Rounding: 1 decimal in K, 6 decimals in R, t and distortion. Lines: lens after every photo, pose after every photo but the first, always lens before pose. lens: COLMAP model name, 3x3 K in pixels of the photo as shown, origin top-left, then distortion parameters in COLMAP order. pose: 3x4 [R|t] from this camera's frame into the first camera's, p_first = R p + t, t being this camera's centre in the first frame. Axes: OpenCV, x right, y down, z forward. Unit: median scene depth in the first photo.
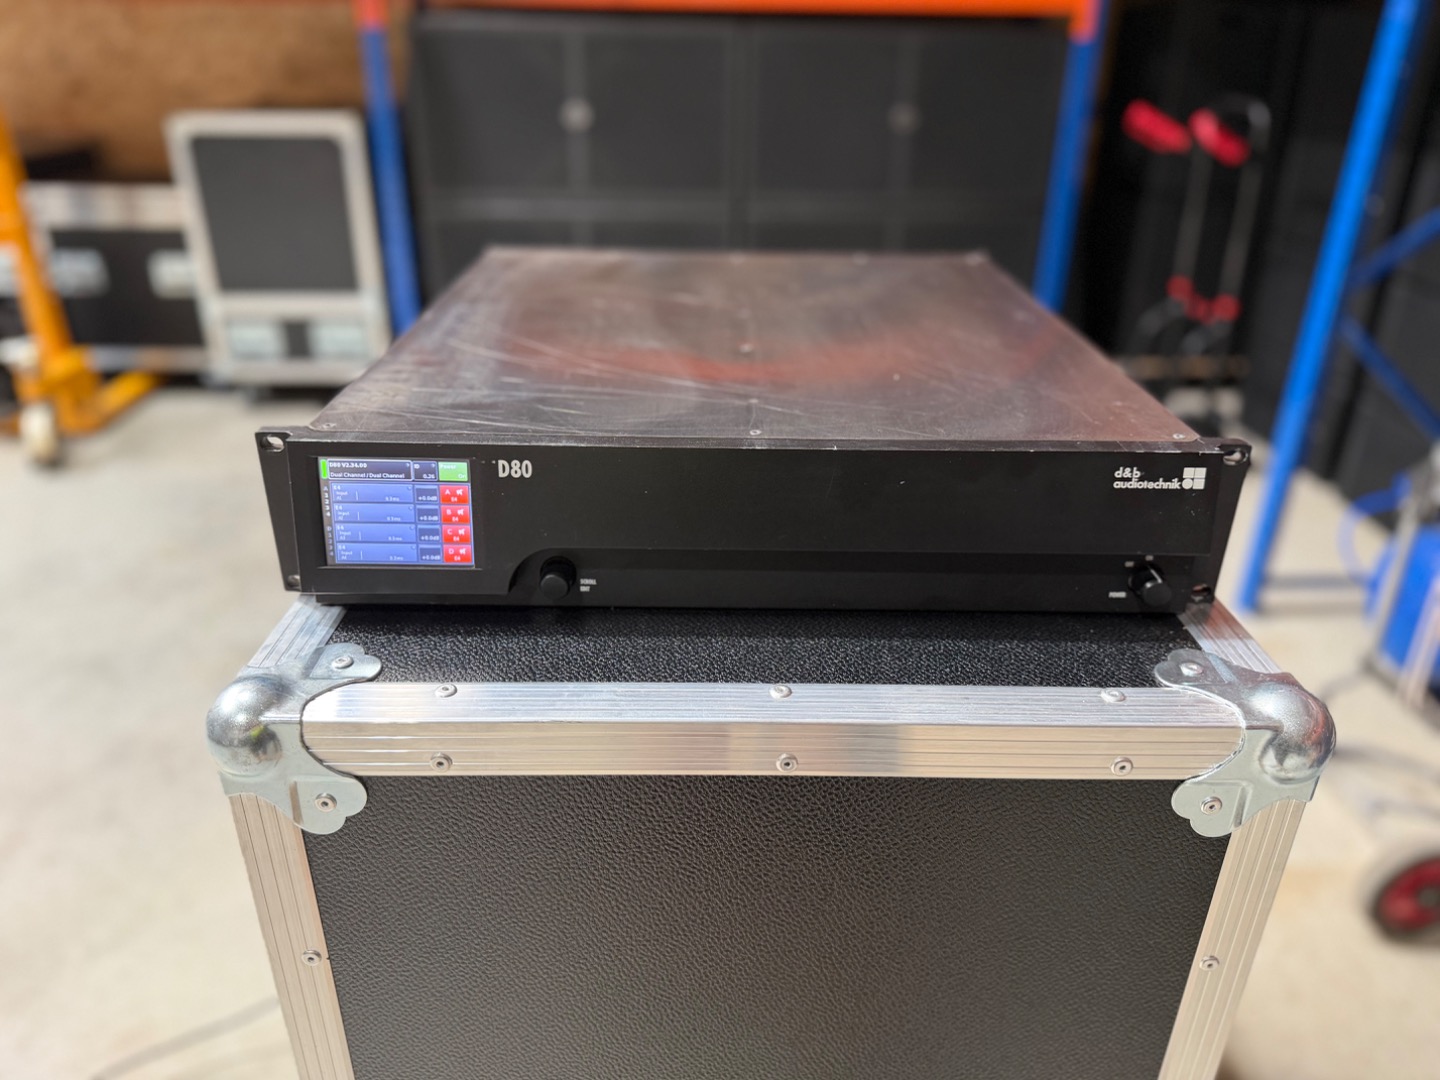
lens RADIAL K [[1021.6, 0, 729.8], [0, 1021.6, 529.0], [0, 0, 1]] dist [0.053815, -0.017742]
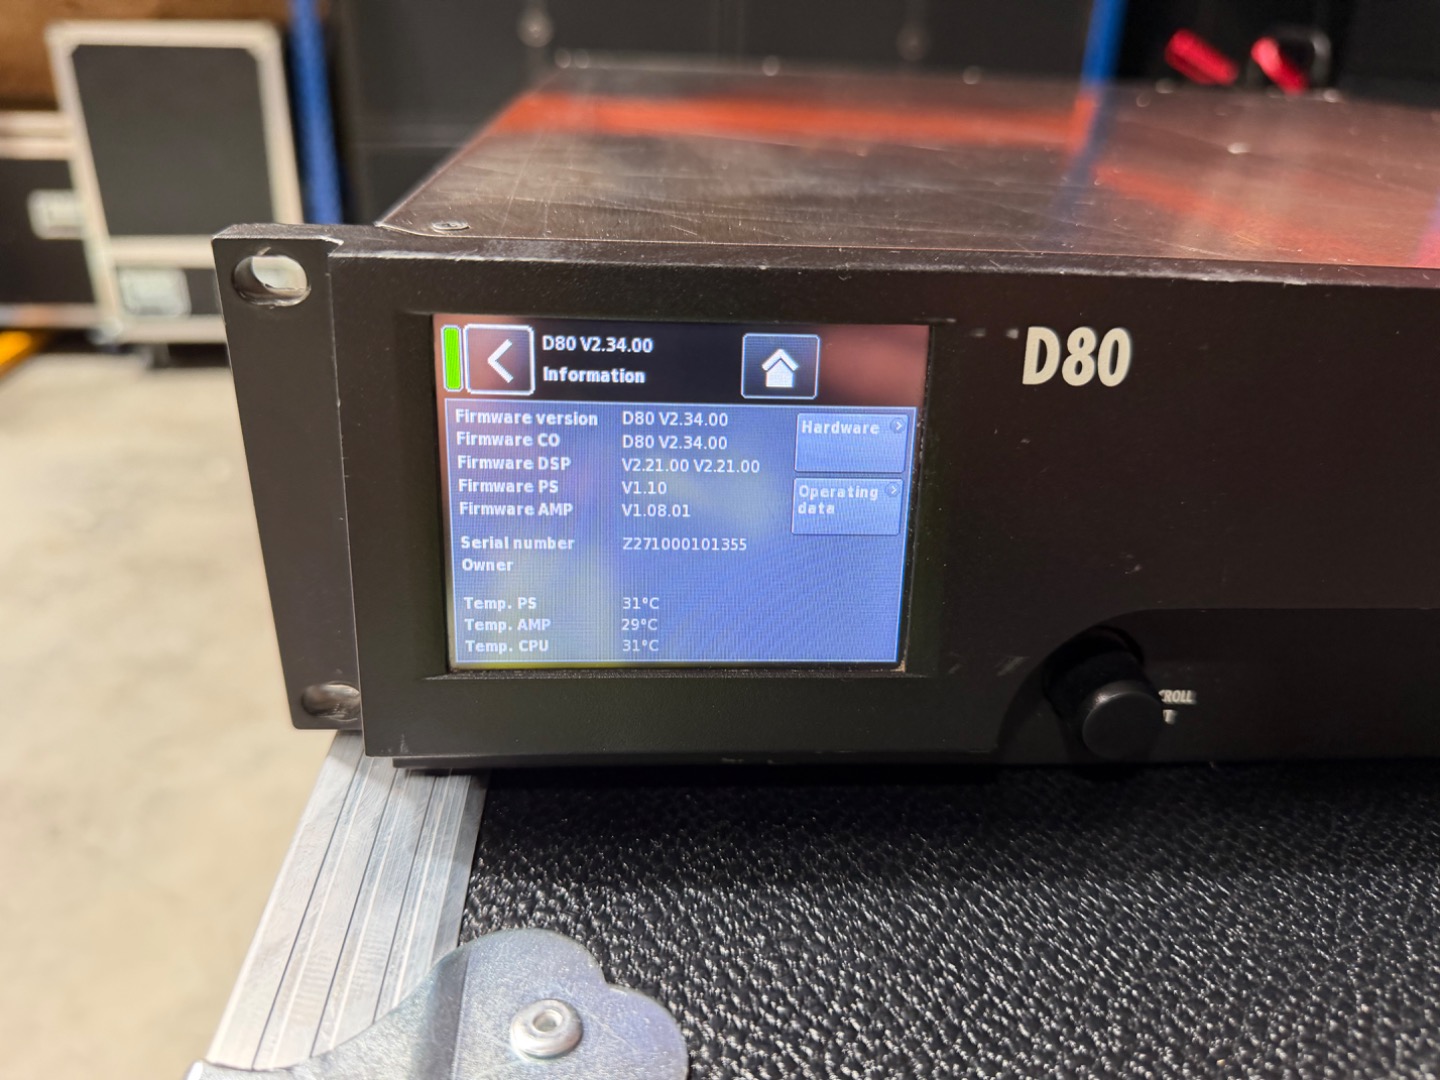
lens RADIAL K [[1043.9, 0, 712.3], [0, 1043.9, 535.0], [0, 0, 1]] dist [-0.014865, 0.002968]
pose [[0.997956, -0.005795, 0.063637, -0.319731], [0.004396, 0.999746, 0.022101, -0.012324], [-0.063749, -0.021777, 0.997728, 0.655870]]
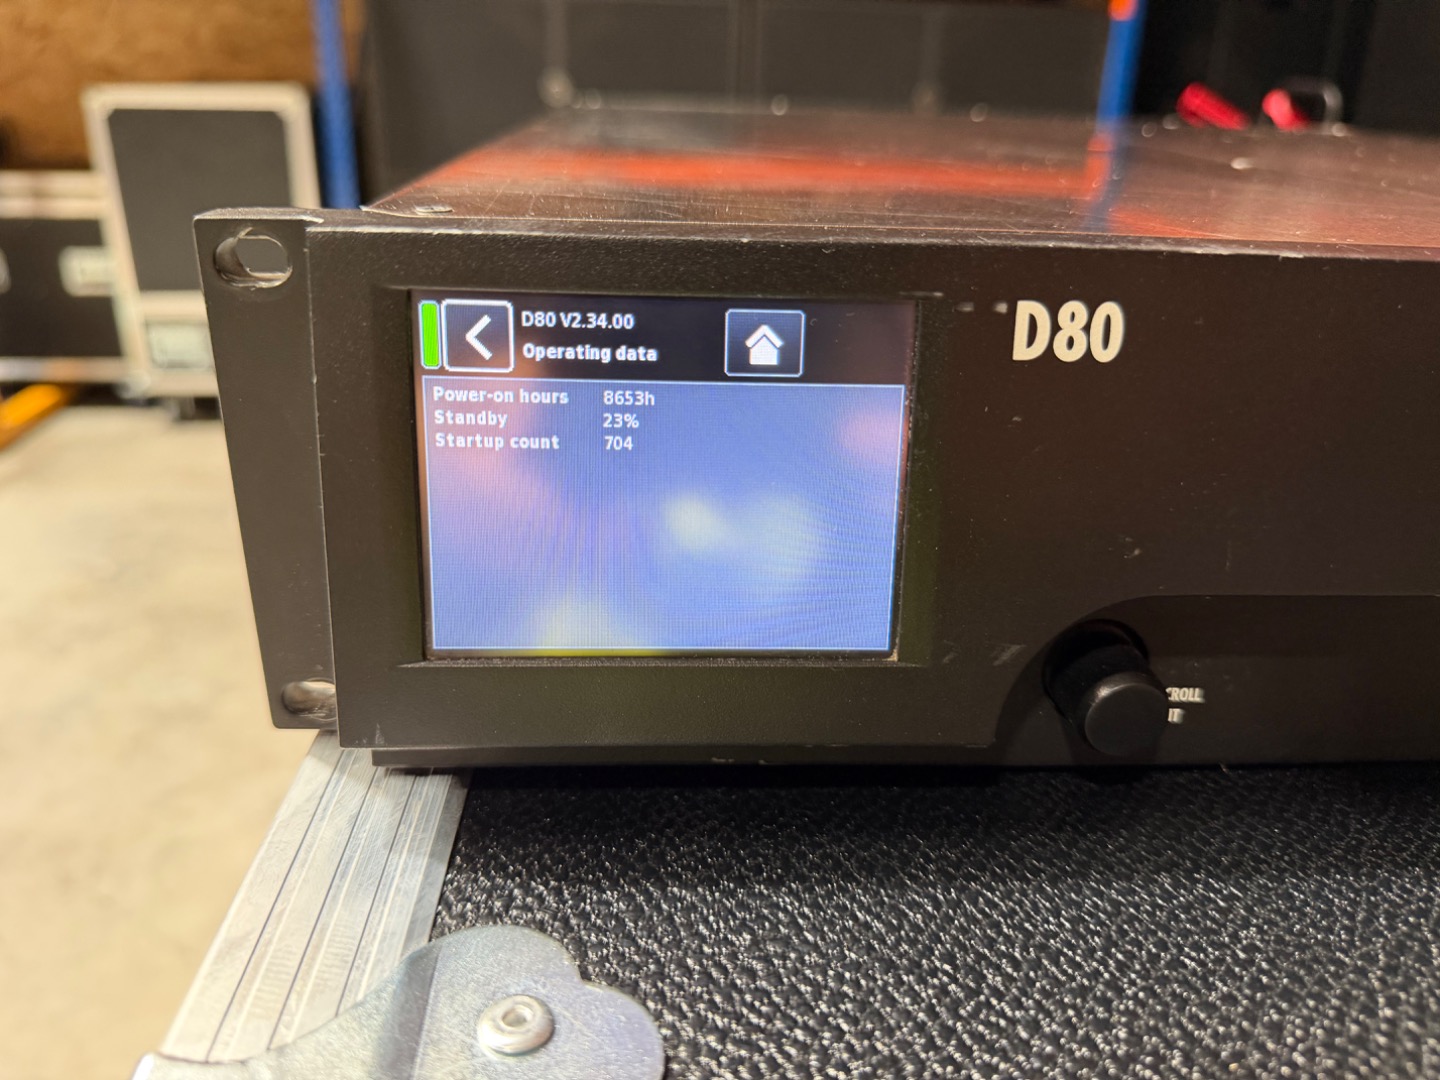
lens RADIAL K [[1043.9, 0, 714.7], [0, 1043.9, 536.7], [0, 0, 1]] dist [-0.014865, 0.002968]
pose [[0.998898, -0.004831, 0.046695, -0.308961], [0.006163, 0.999577, -0.028423, 0.008421], [-0.046538, 0.028679, 0.998505, 0.663311]]
